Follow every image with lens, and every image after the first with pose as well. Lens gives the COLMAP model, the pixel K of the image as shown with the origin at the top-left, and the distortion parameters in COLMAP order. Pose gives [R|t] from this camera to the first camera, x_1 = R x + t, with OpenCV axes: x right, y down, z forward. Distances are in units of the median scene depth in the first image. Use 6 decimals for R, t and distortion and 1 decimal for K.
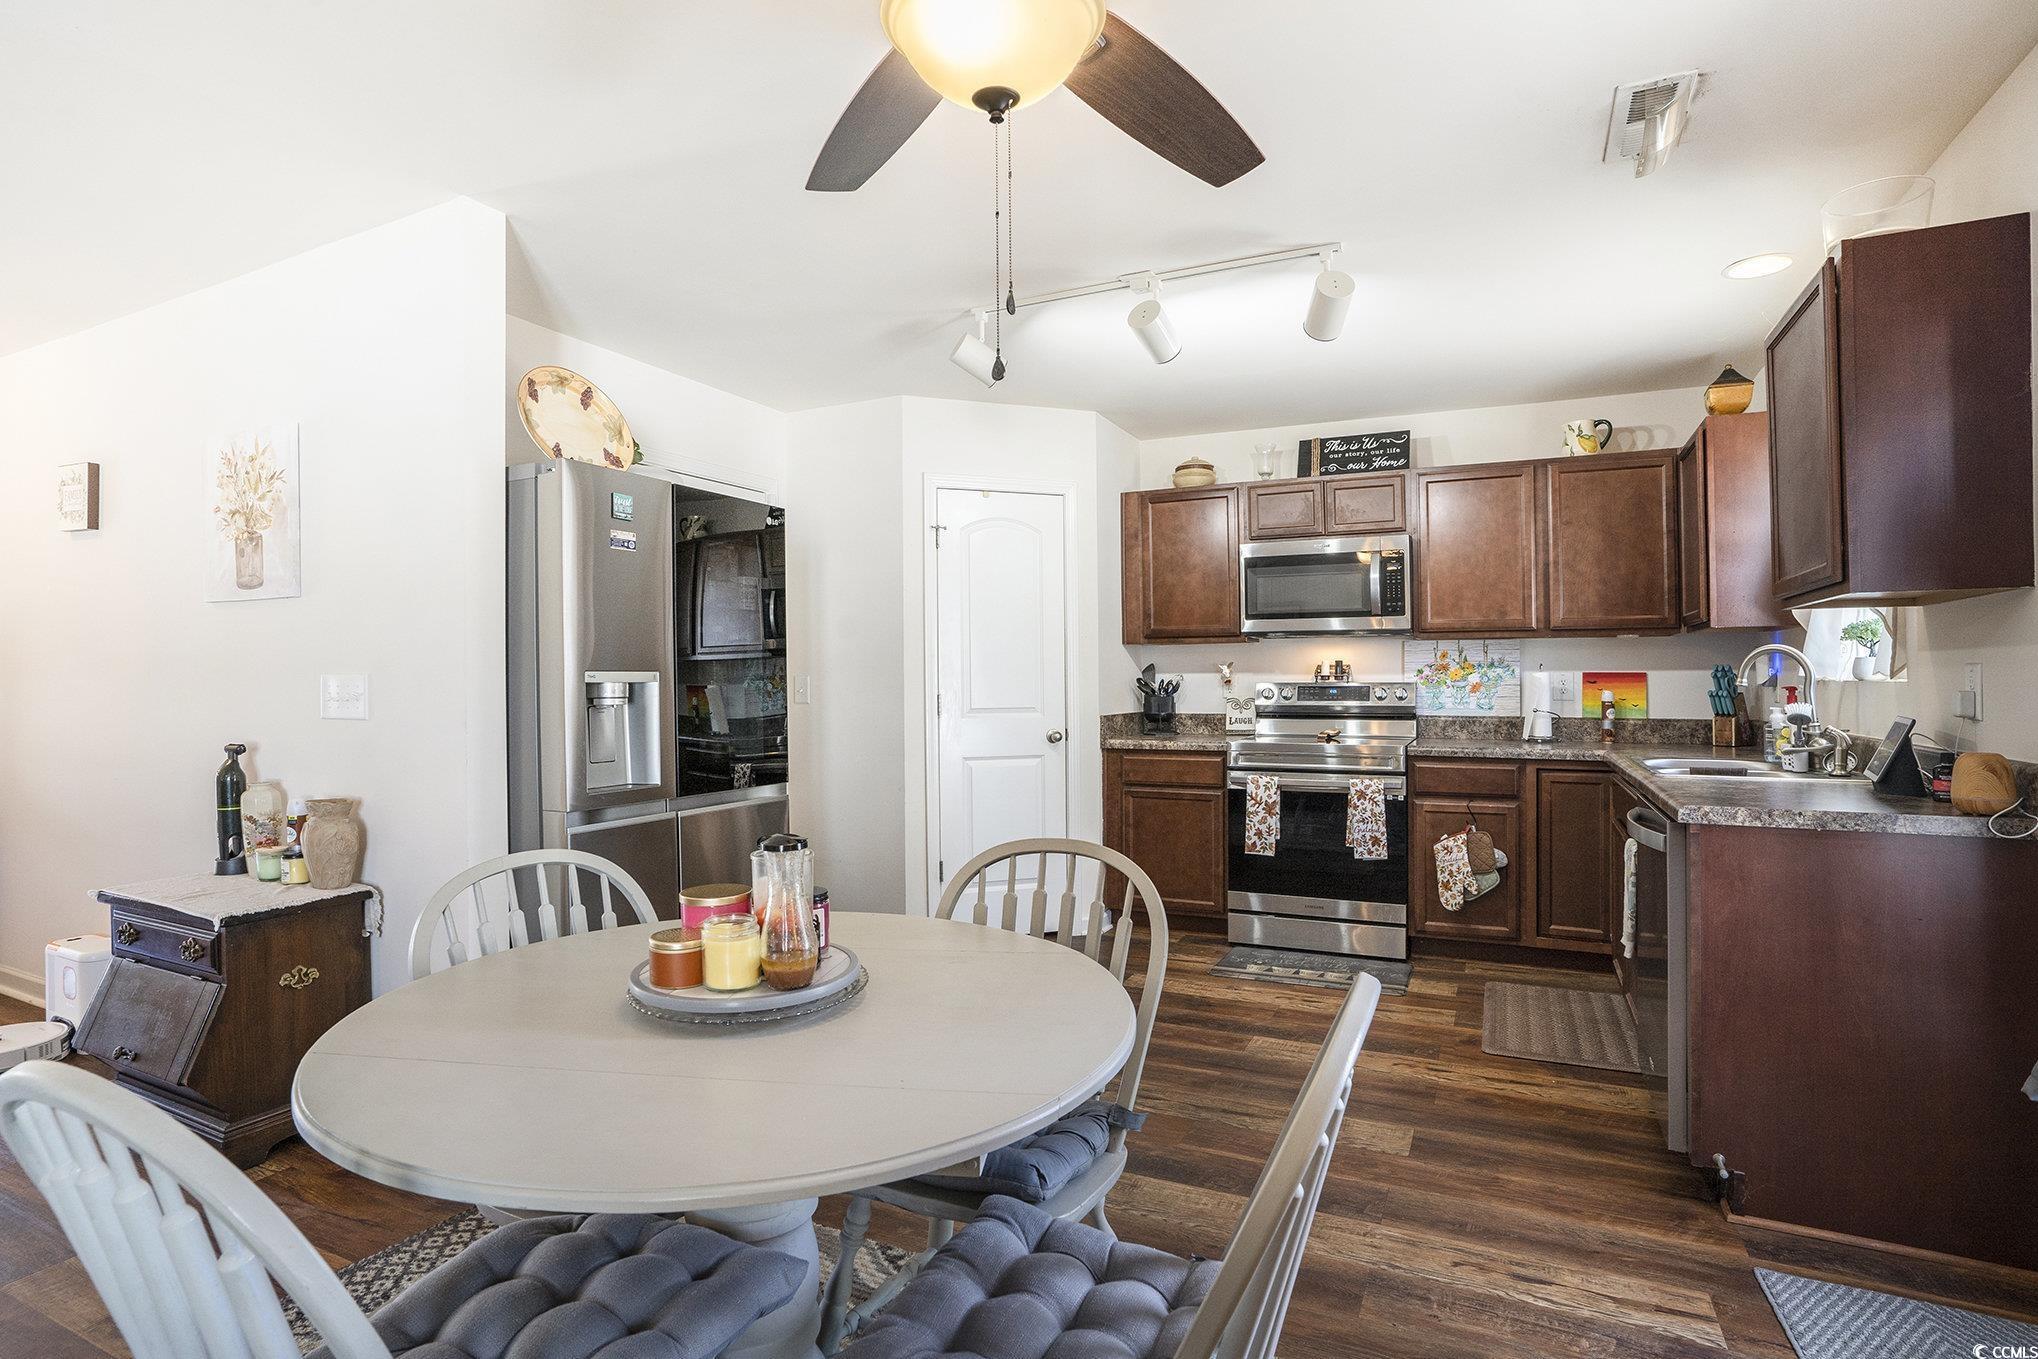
lens RADIAL K [[1028.1, 0, 1029.4], [0, 1028.1, 670.1], [0, 0, 1]] dist [-0.042997, 0.002110]
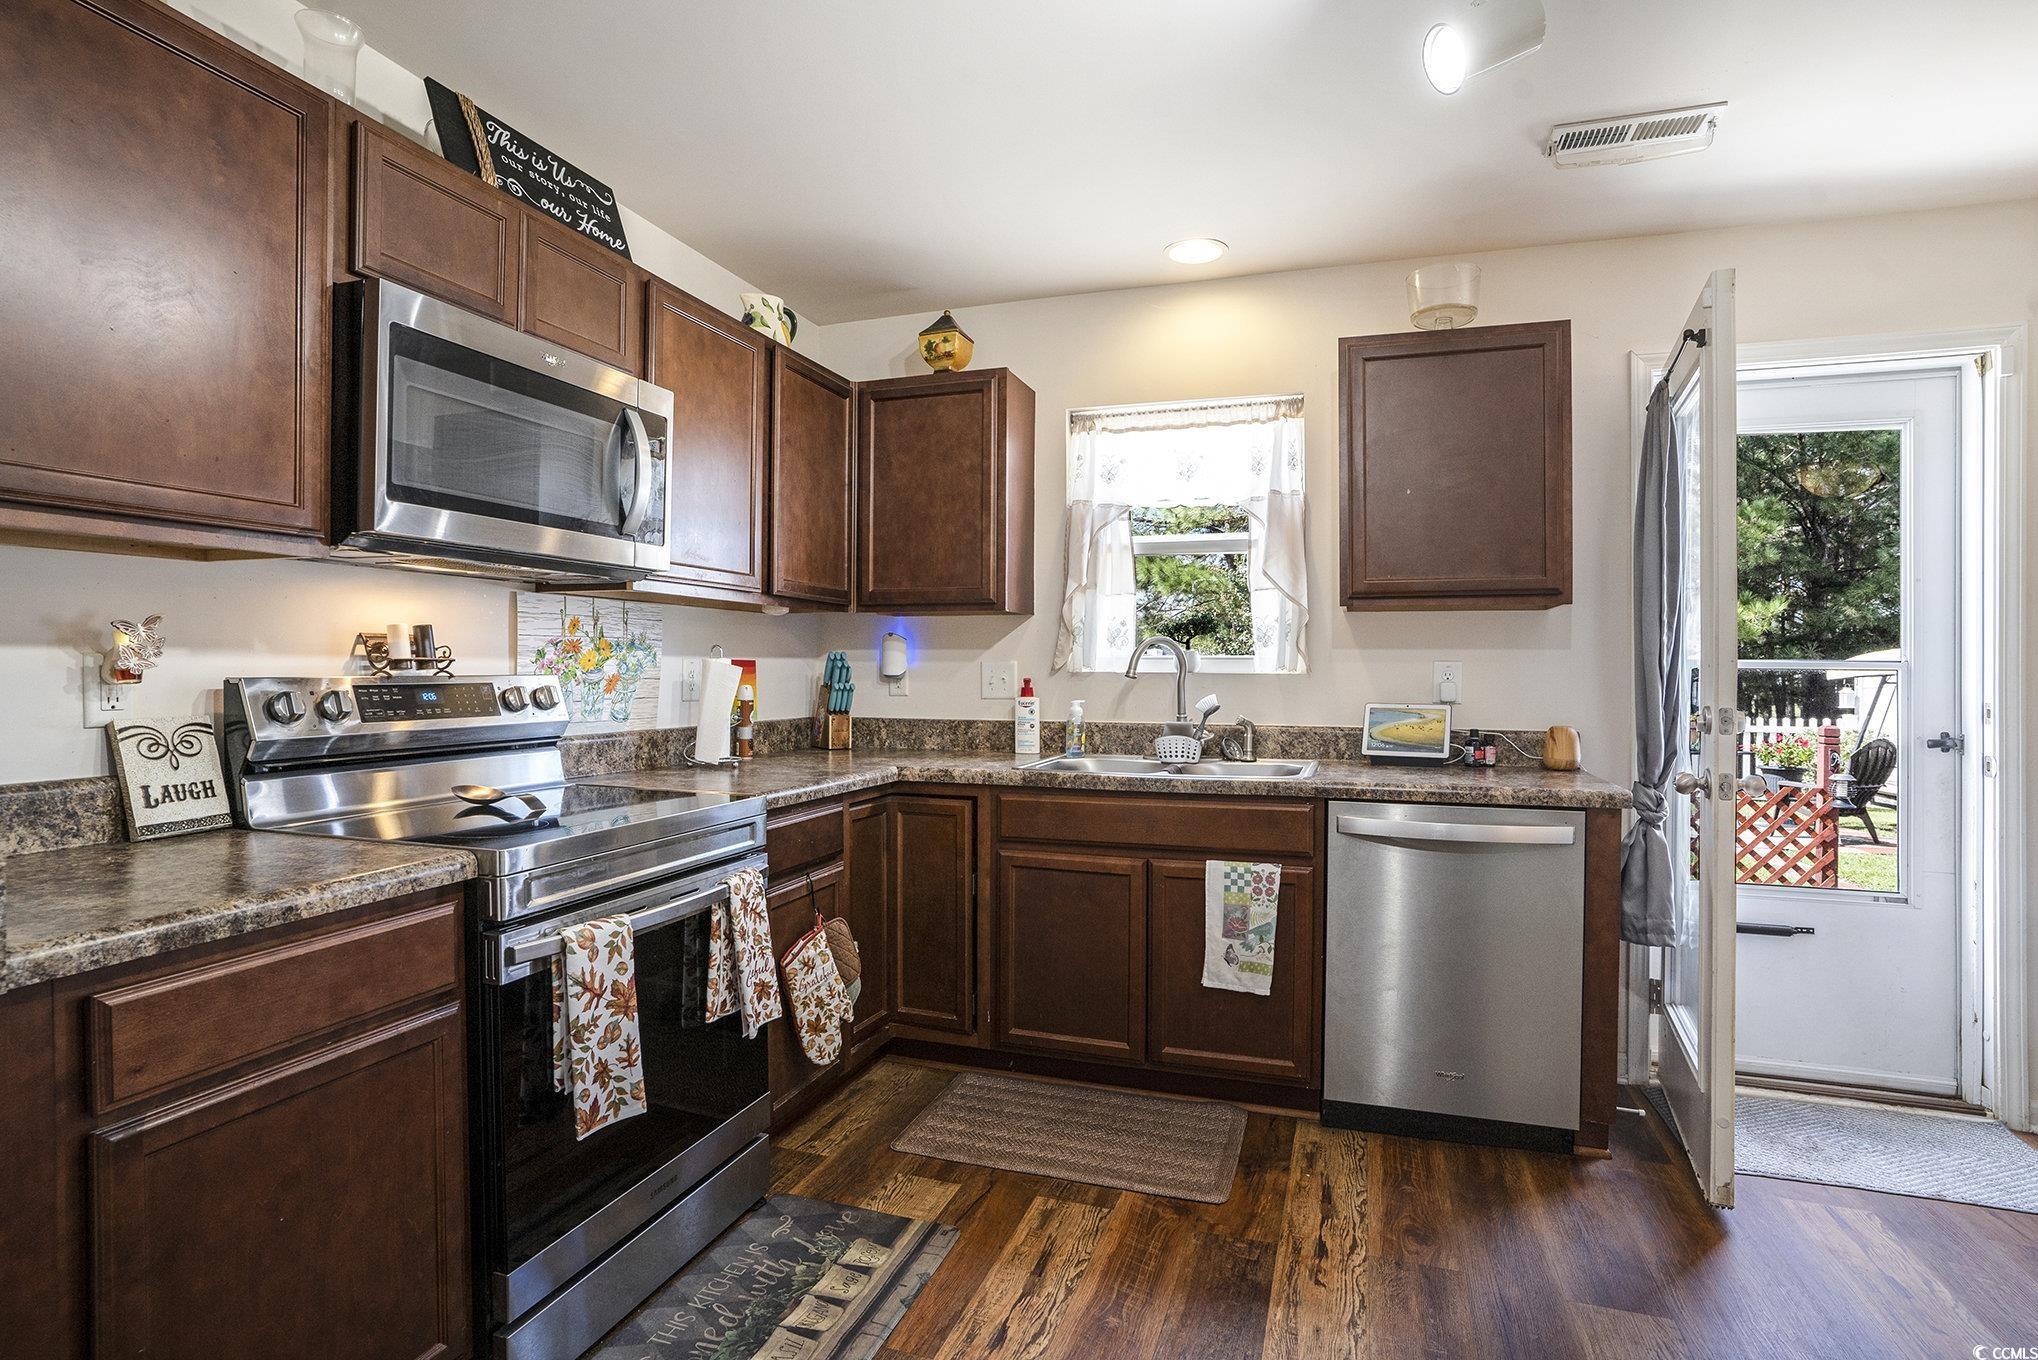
lens RADIAL K [[1028.1, 0, 1031.4], [0, 1028.1, 667.6], [0, 0, 1]] dist [-0.042997, 0.002110]
pose [[-0.115732, 0.001683, 0.993279, -0.173694], [-0.012395, 0.999918, -0.003139, 0.007697], [-0.993203, -0.012675, -0.115701, 0.904804]]
